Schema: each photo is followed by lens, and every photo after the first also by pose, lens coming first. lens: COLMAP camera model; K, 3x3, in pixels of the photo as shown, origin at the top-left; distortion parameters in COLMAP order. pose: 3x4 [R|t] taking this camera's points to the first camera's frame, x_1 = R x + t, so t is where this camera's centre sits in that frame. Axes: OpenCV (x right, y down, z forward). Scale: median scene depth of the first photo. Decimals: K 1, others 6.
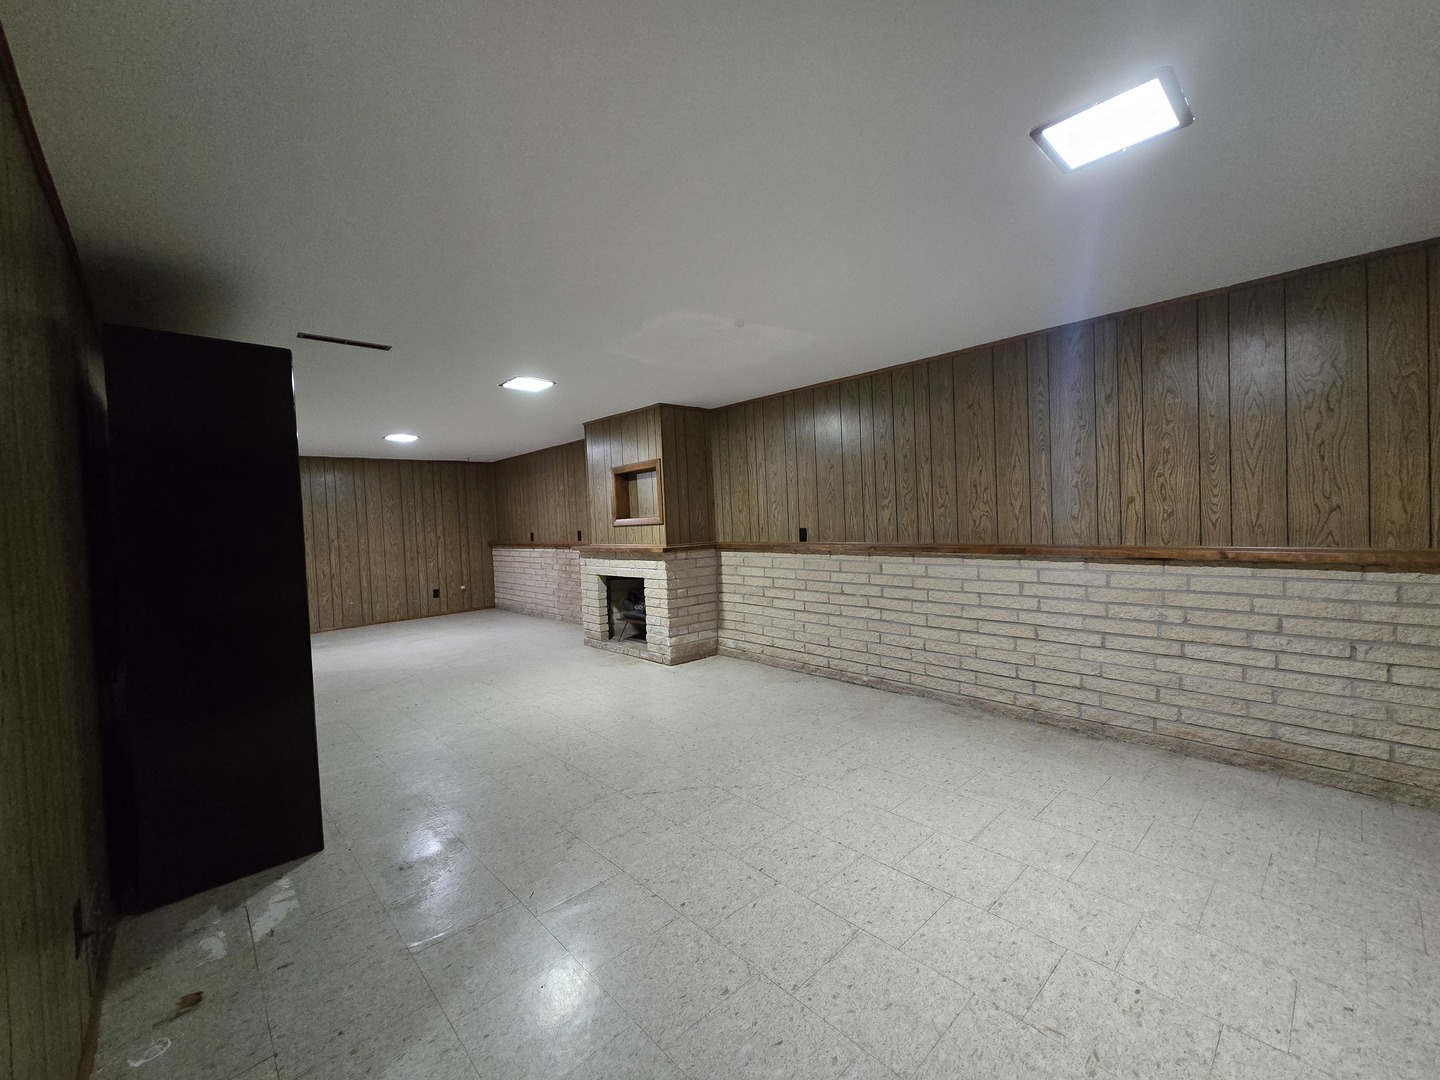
lens RADIAL K [[590.6, 0, 720.0], [0, 590.6, 540.0], [0, 0, 1]] dist [0.002130, 0.000888]
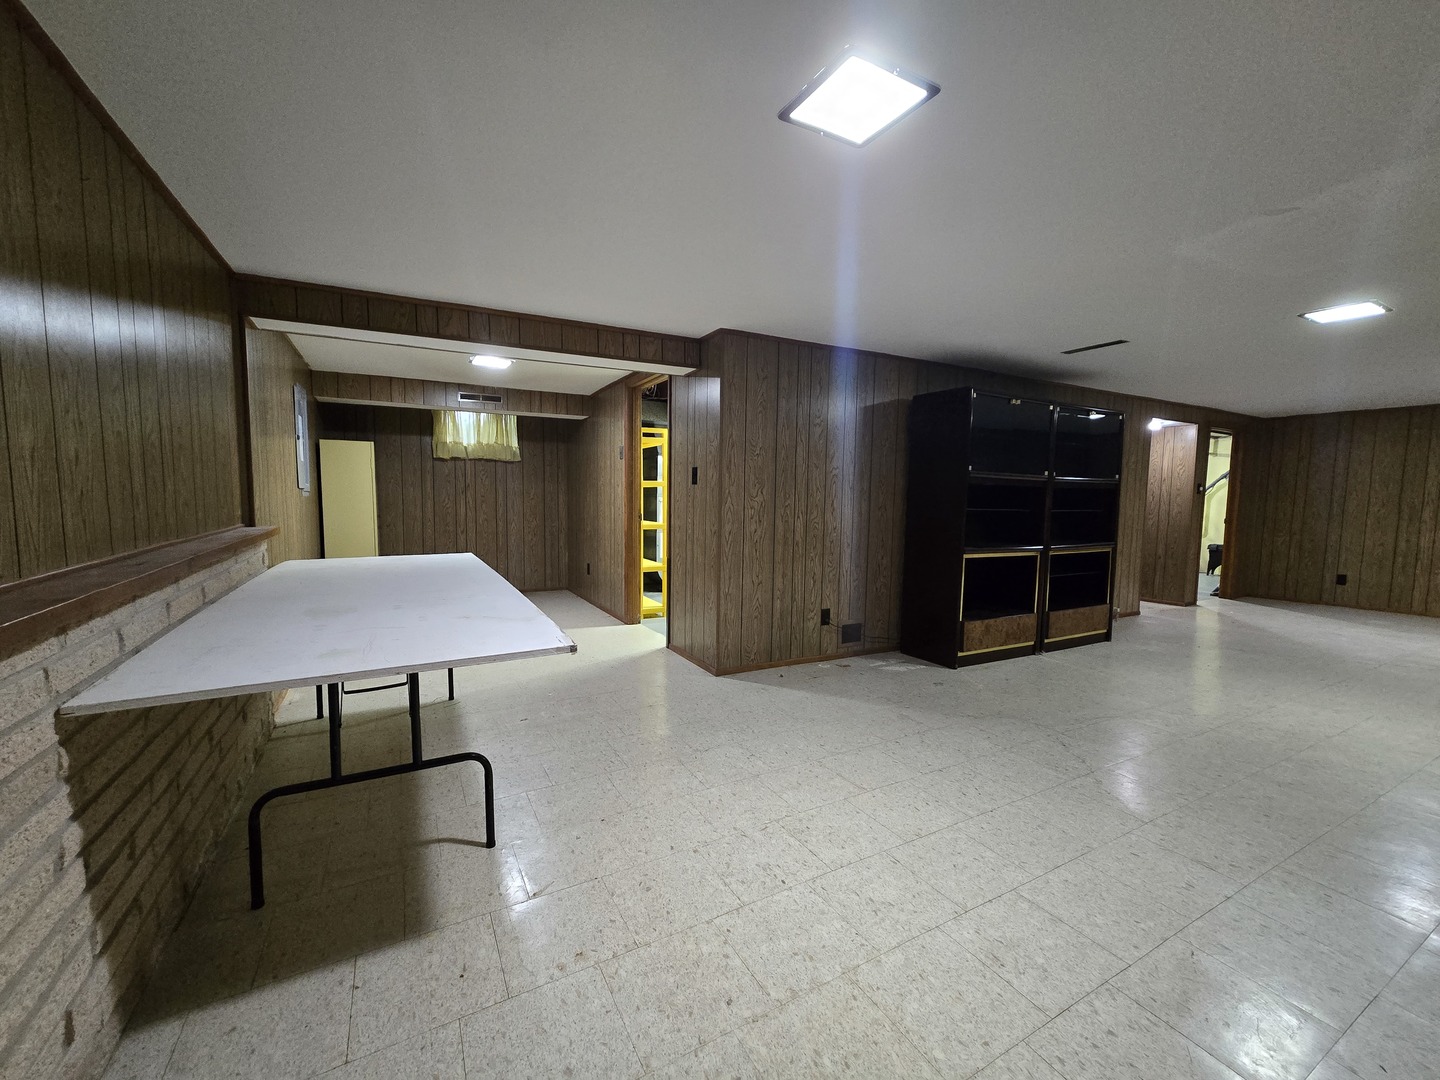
lens RADIAL K [[590.6, 0, 720.0], [0, 590.6, 540.0], [0, 0, 1]] dist [0.002130, 0.000888]
pose [[-0.241980, 0.110716, -0.963944, 1.399184], [-0.037066, 0.991689, 0.123207, -0.067855], [0.969573, 0.065543, -0.235865, 0.847223]]
